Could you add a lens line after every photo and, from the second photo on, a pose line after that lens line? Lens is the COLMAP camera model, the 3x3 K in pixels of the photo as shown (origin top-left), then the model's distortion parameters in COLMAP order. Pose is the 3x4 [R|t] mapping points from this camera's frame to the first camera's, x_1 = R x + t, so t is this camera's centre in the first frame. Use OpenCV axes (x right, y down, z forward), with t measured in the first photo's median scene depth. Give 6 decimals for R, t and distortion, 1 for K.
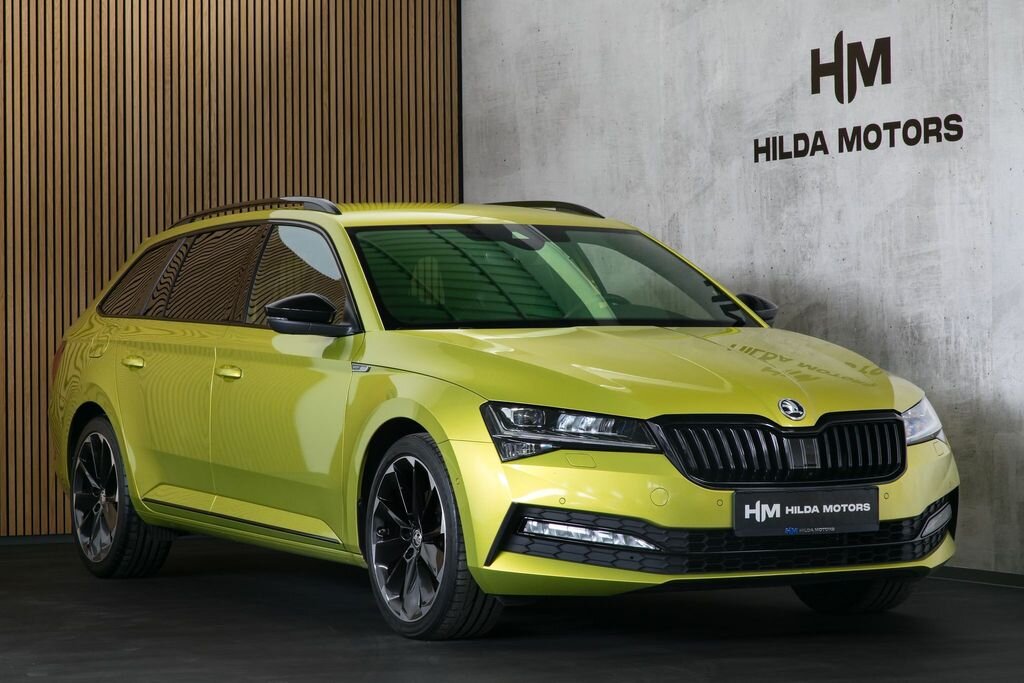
lens RADIAL K [[2922.6, 0, 512.0], [0, 2922.6, 341.5], [0, 0, 1]] dist [0.100543, -0.032635]
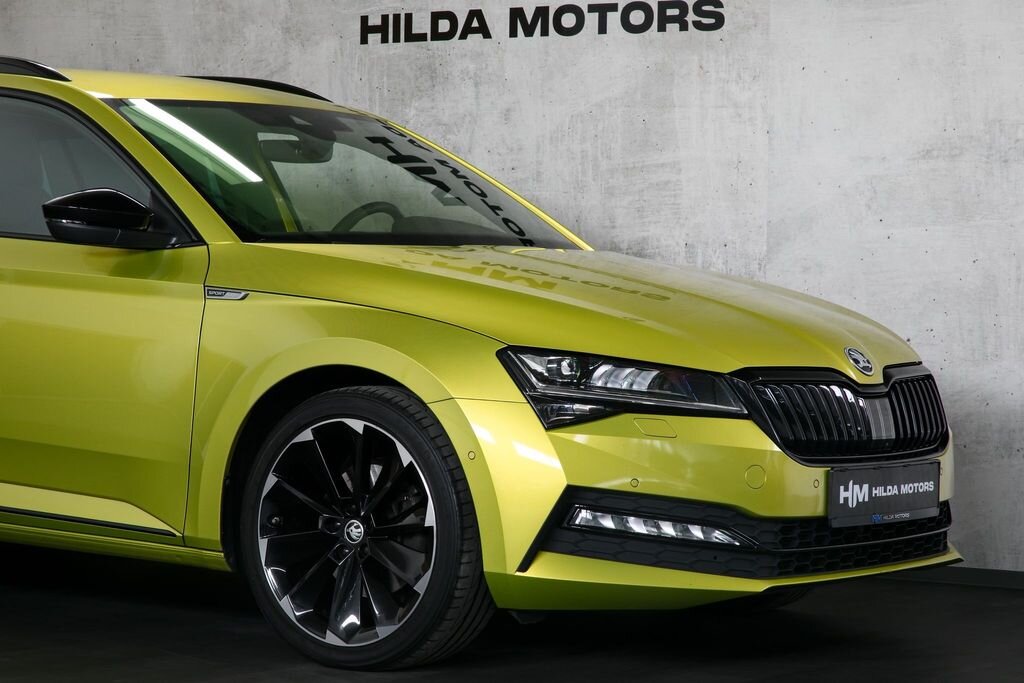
lens RADIAL K [[3024.9, 0, 512.0], [0, 3024.9, 341.5], [0, 0, 1]] dist [-0.086801, 0.057200]
pose [[0.904072, 0.014007, 0.427150, -0.262506], [-0.025092, 0.999478, 0.020333, 0.003218], [-0.426643, -0.029100, 0.903952, 0.252043]]
